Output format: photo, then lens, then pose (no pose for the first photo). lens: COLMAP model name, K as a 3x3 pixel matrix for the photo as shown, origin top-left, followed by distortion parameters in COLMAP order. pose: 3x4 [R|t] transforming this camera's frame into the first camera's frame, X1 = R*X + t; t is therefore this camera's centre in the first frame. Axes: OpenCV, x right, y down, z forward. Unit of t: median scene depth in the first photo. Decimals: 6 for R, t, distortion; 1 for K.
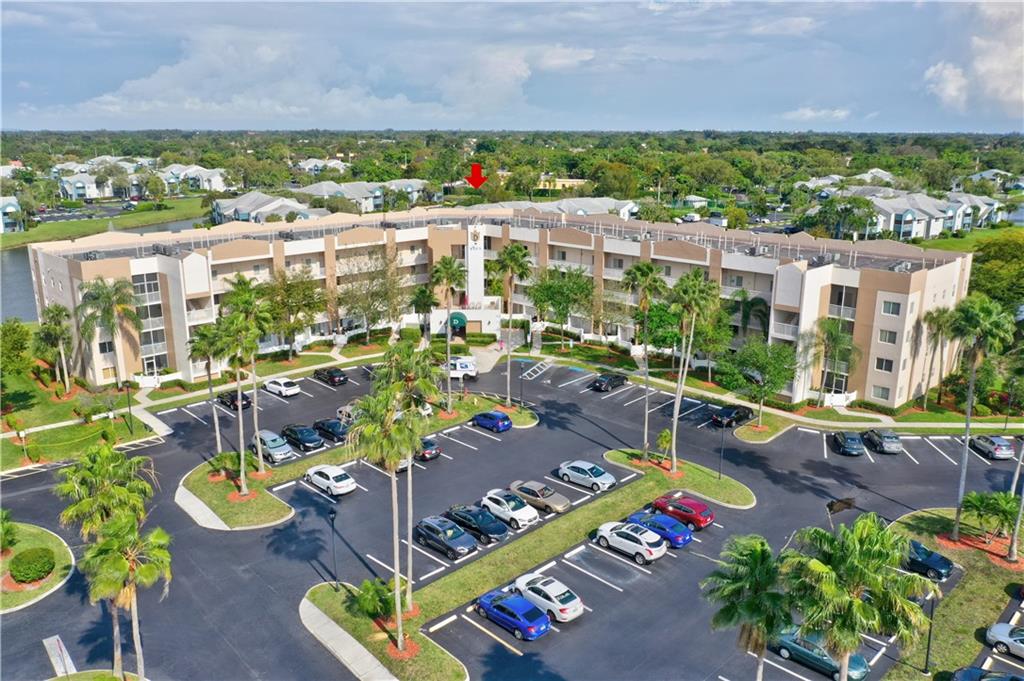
lens RADIAL K [[798.7, 0, 512.0], [0, 798.7, 340.5], [0, 0, 1]] dist [-0.017747, 0.001588]
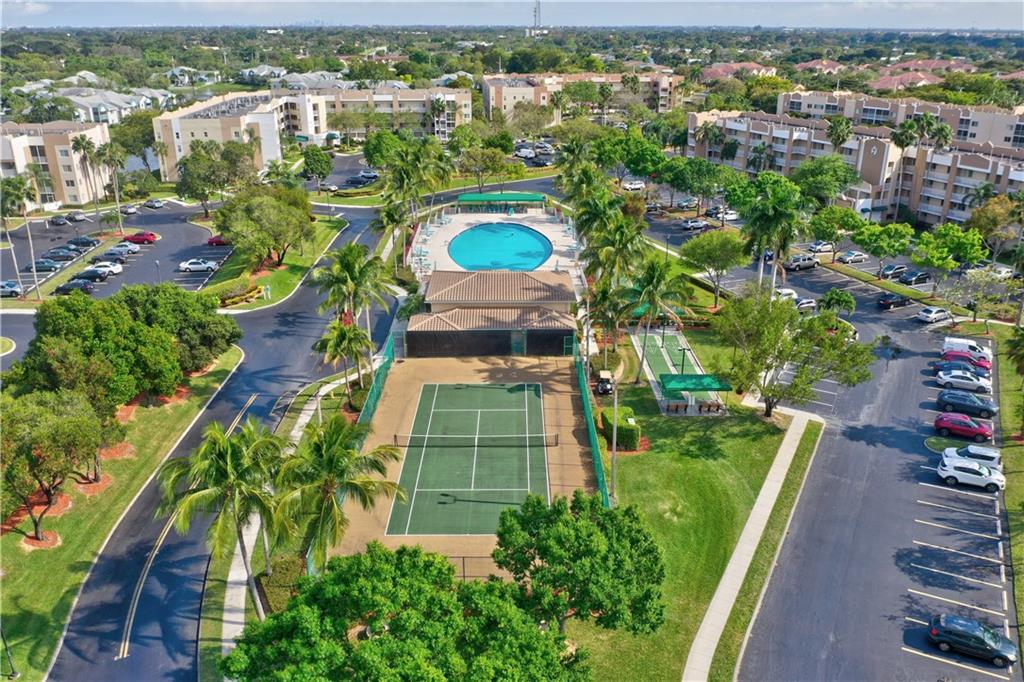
lens RADIAL K [[798.7, 0, 512.0], [0, 798.7, 341.0], [0, 0, 1]] dist [-0.017747, 0.001588]
pose [[0.647073, -0.284455, 0.707377, -0.292511], [0.196328, 0.958673, 0.205917, 0.195168], [-0.736717, 0.005634, 0.676178, -1.023077]]
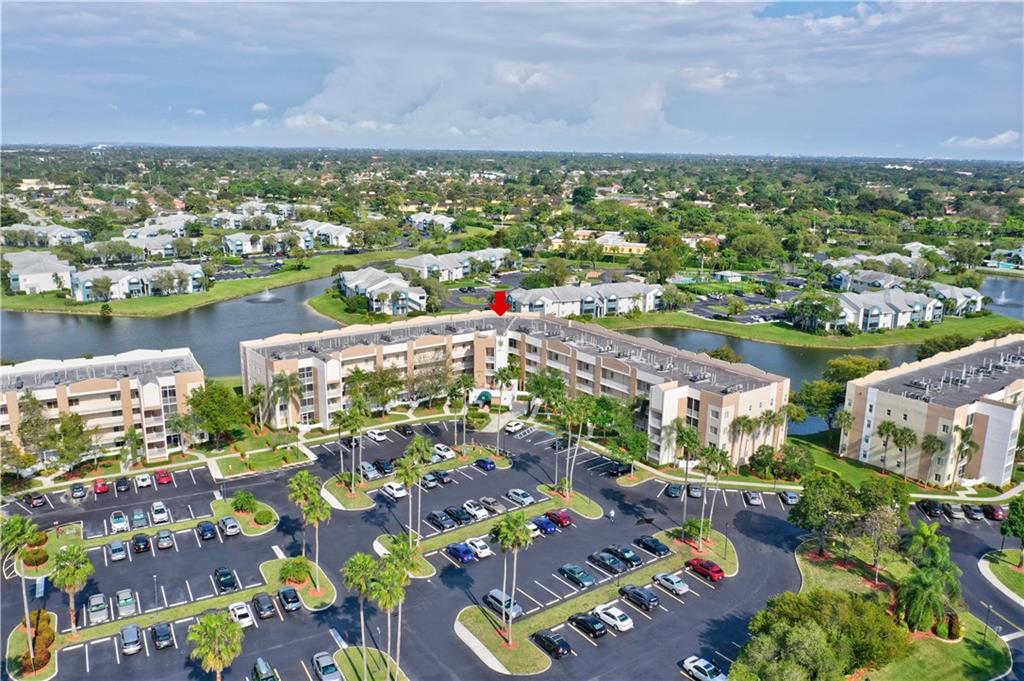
lens RADIAL K [[798.7, 0, 512.0], [0, 798.7, 340.5], [0, 0, 1]] dist [-0.017747, 0.001588]
pose [[0.989905, 0.046008, -0.134058, 0.236798], [-0.049103, 0.998596, -0.019876, -0.131138], [0.132956, 0.026258, 0.990774, -0.718702]]
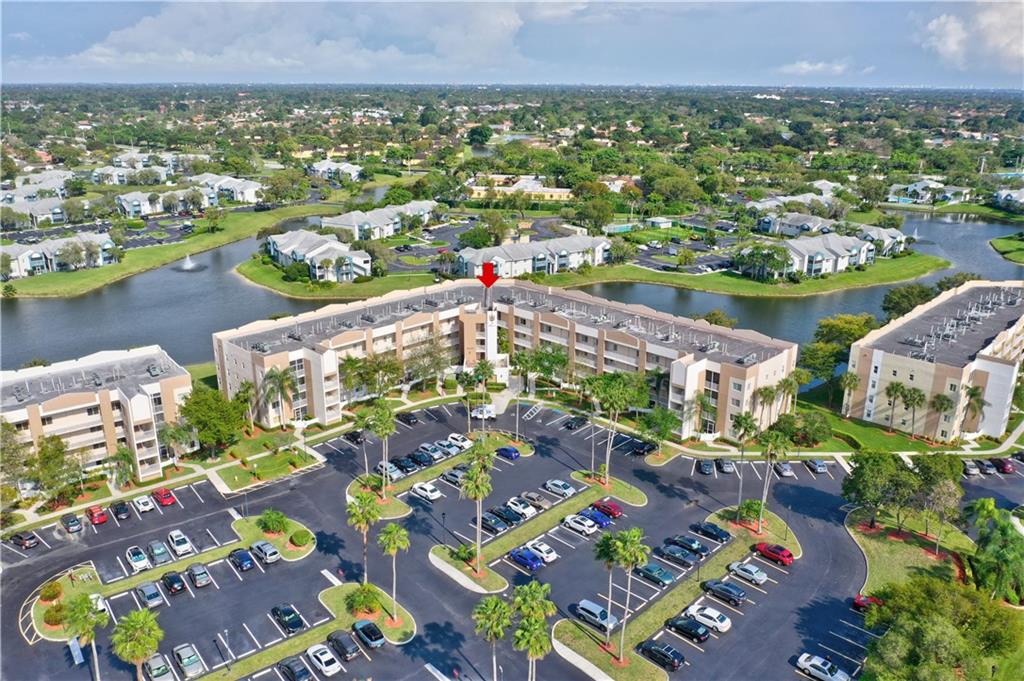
lens RADIAL K [[798.7, 0, 512.0], [0, 798.7, 340.5], [0, 0, 1]] dist [-0.017747, 0.001588]
pose [[0.999901, -0.001470, 0.013967, -0.036315], [0.000688, 0.998437, 0.055883, -0.215771], [-0.014027, -0.055868, 0.998340, -0.658195]]
